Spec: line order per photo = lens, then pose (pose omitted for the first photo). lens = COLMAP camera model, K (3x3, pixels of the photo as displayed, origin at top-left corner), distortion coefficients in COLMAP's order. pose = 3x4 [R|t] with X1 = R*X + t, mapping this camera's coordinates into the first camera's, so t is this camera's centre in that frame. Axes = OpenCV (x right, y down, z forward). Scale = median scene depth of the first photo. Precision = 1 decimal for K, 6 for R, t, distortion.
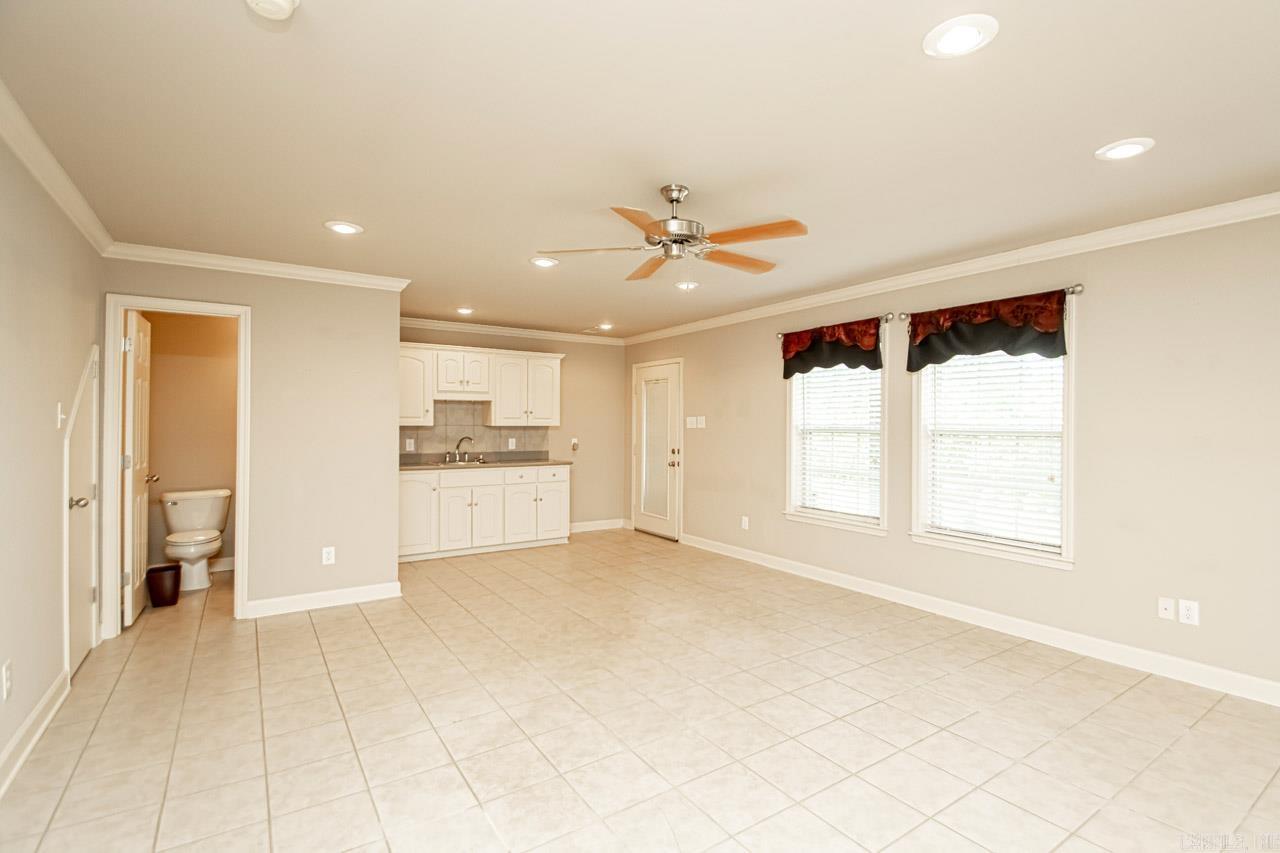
lens RADIAL K [[593.3, 0, 641.6], [0, 593.3, 424.5], [0, 0, 1]] dist [0.011636, -0.016228]
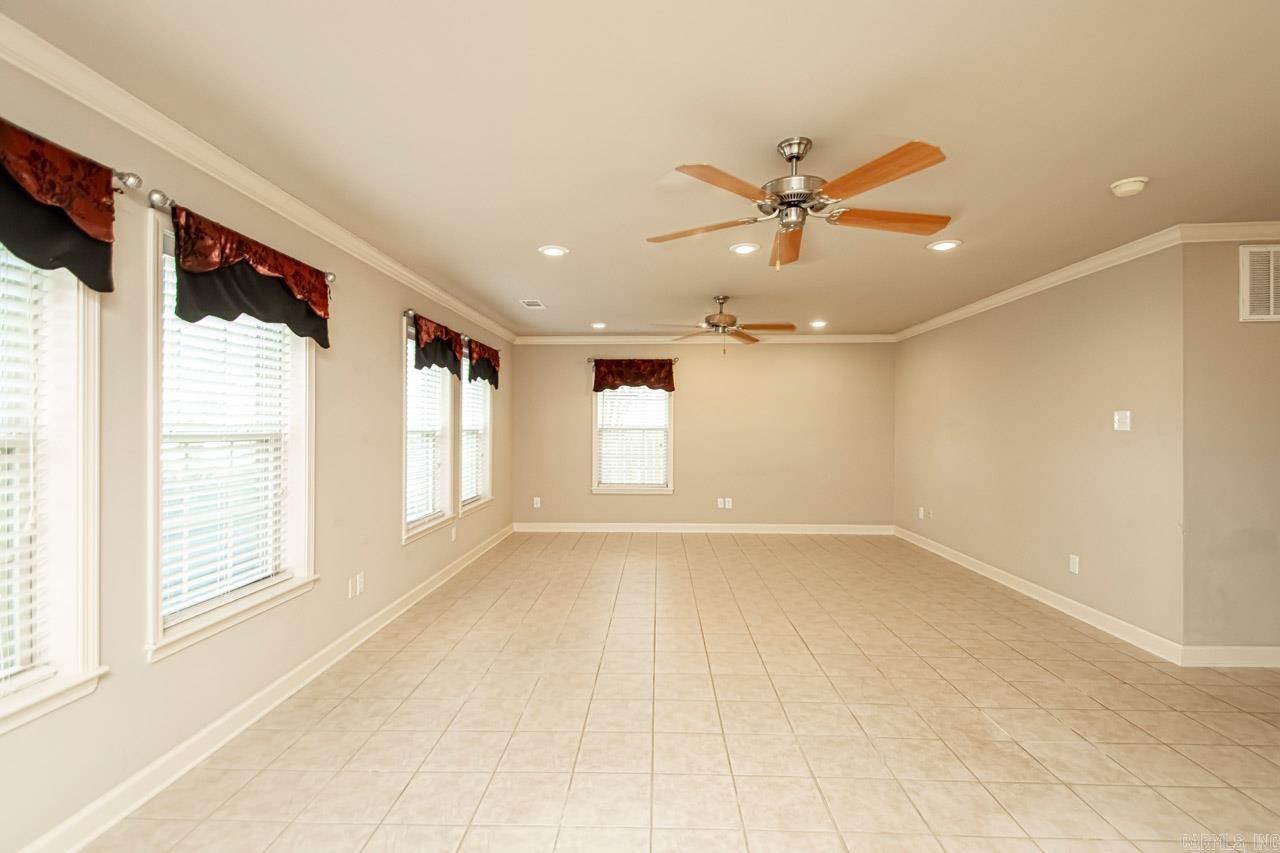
lens RADIAL K [[593.3, 0, 636.7], [0, 593.3, 420.4], [0, 0, 1]] dist [0.011636, -0.016228]
pose [[-0.818289, 0.006725, 0.574768, -0.297718], [0.004442, 0.999976, -0.005376, -0.008912], [-0.574790, -0.001846, -0.818299, 2.124630]]
